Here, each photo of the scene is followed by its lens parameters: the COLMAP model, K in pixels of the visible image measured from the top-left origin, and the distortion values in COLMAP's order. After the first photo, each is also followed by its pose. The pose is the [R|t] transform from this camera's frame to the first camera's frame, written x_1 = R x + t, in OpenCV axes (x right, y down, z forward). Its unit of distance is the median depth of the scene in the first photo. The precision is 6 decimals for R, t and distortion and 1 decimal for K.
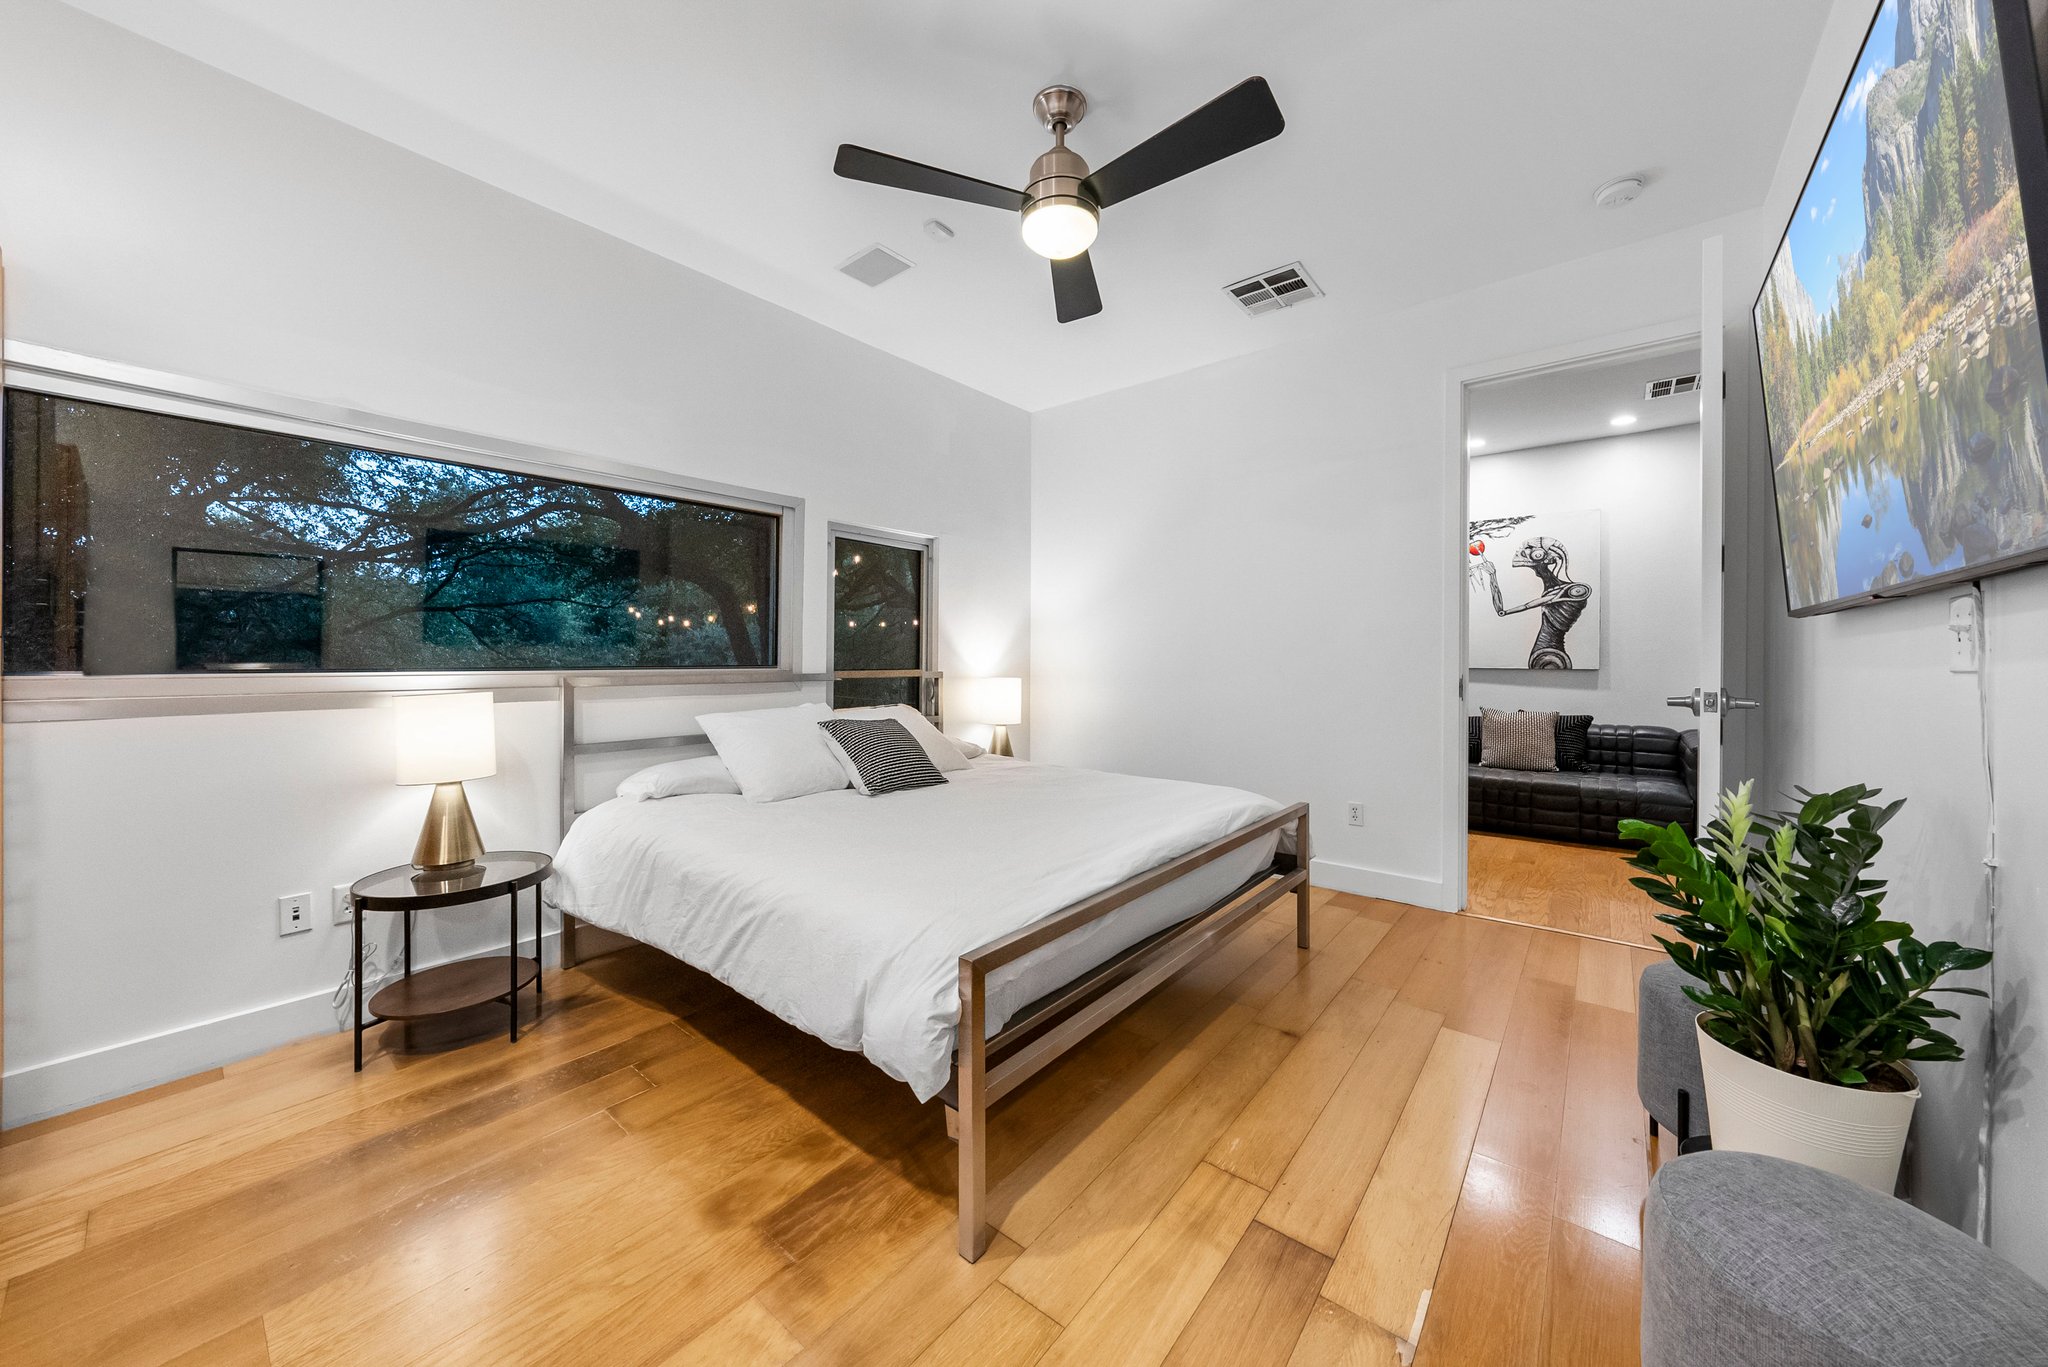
lens RADIAL K [[702.5, 0, 1027.4], [0, 702.5, 664.2], [0, 0, 1]] dist [0.002403, 0.000413]
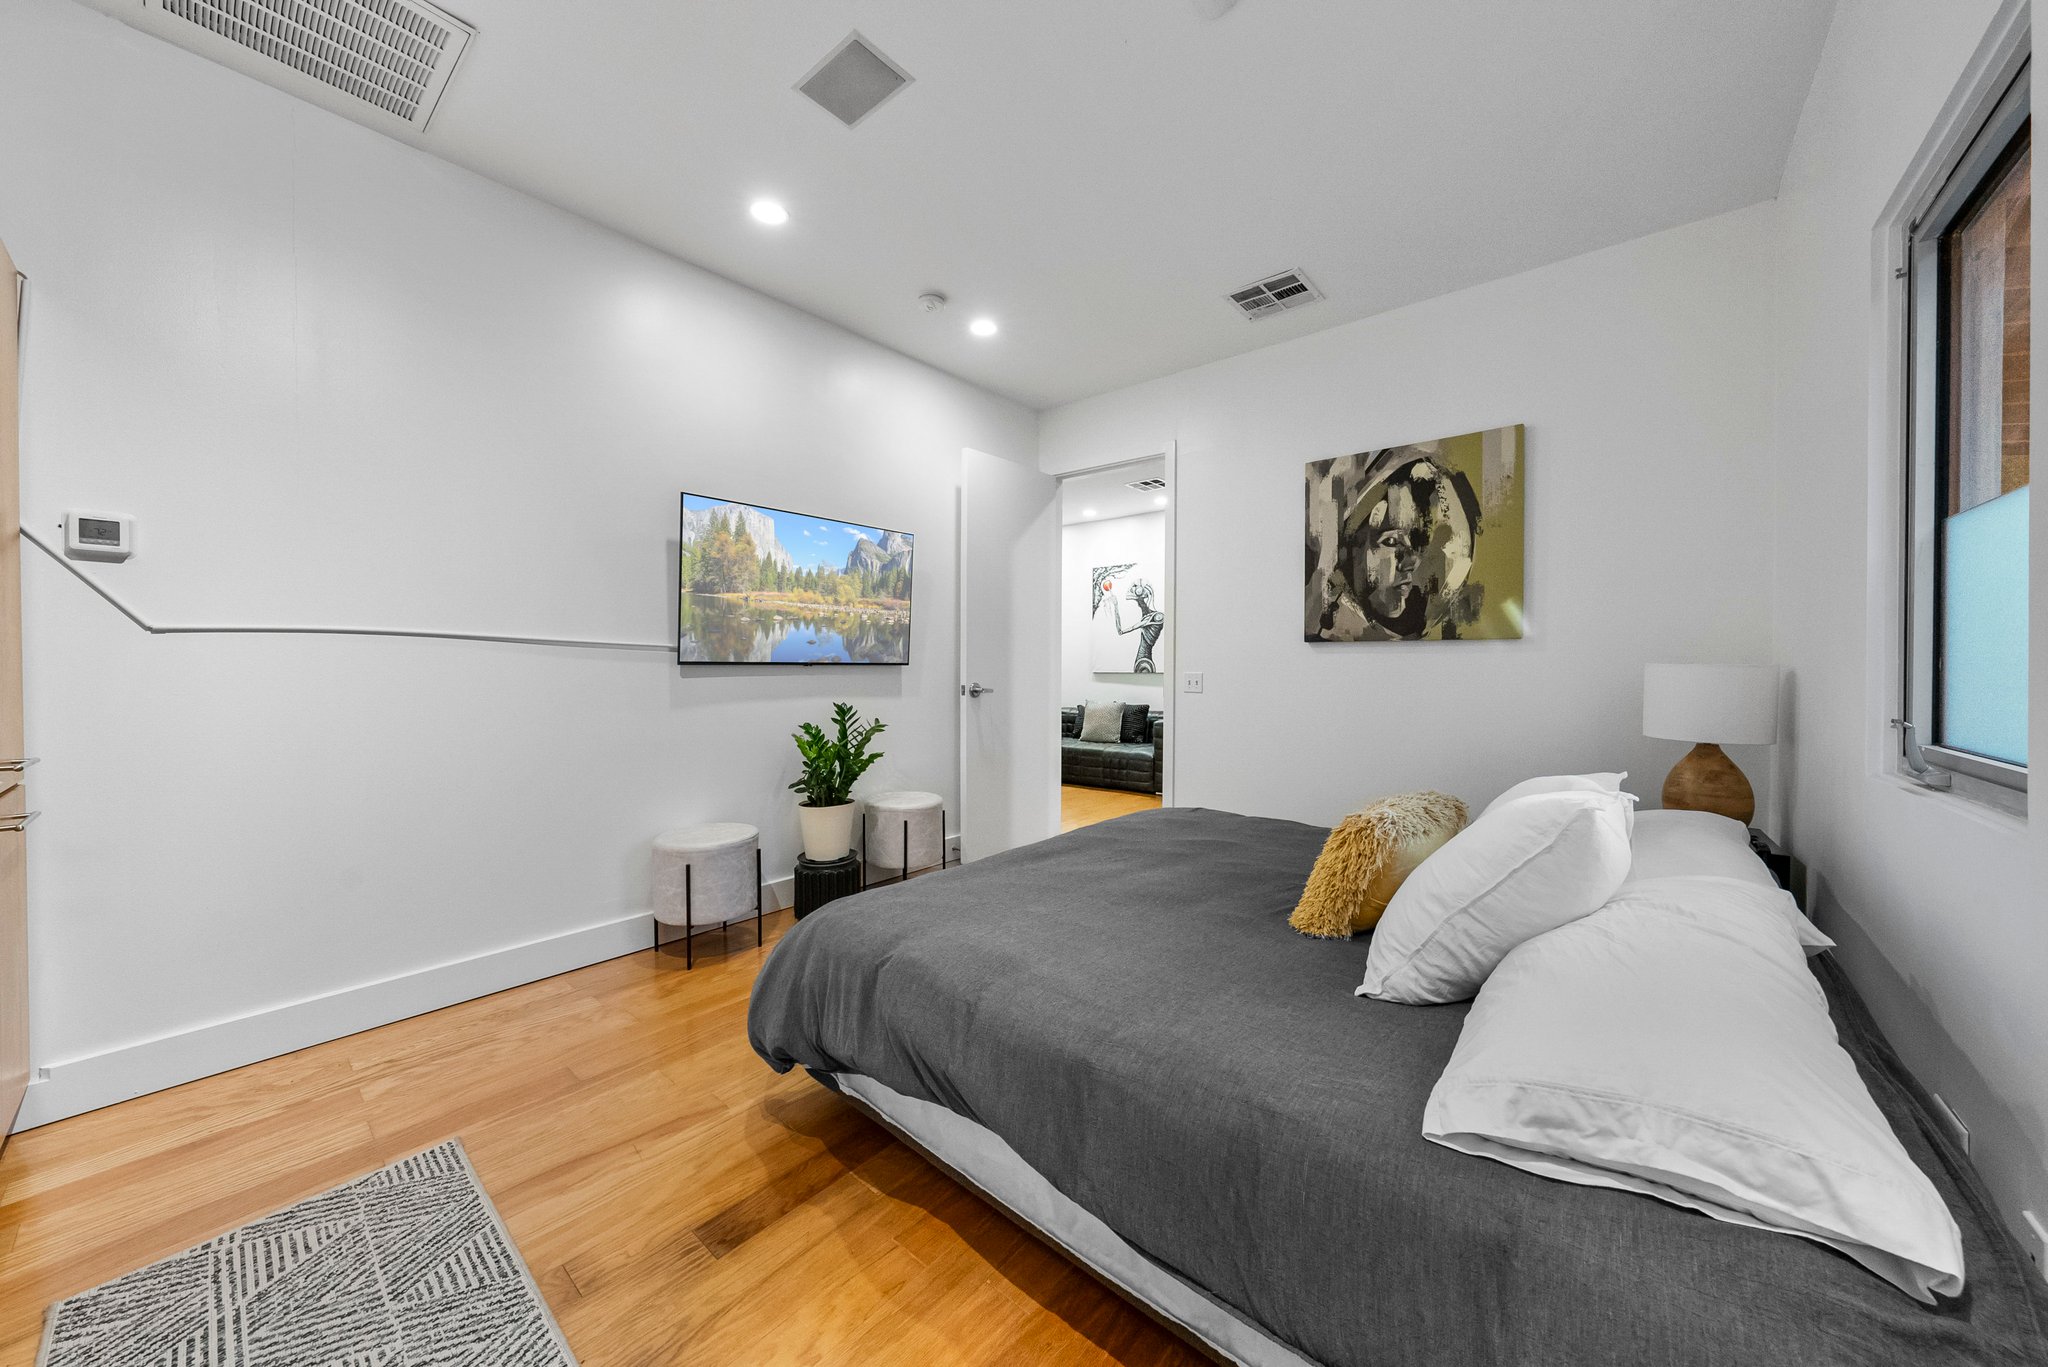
lens RADIAL K [[702.5, 0, 1020.0], [0, 702.5, 672.0], [0, 0, 1]] dist [0.002403, 0.000413]
pose [[0.999921, -0.005649, -0.011235, 0.511827], [0.005643, 0.999984, -0.000546, 0.004932], [0.011238, 0.000482, 0.999937, -0.411708]]
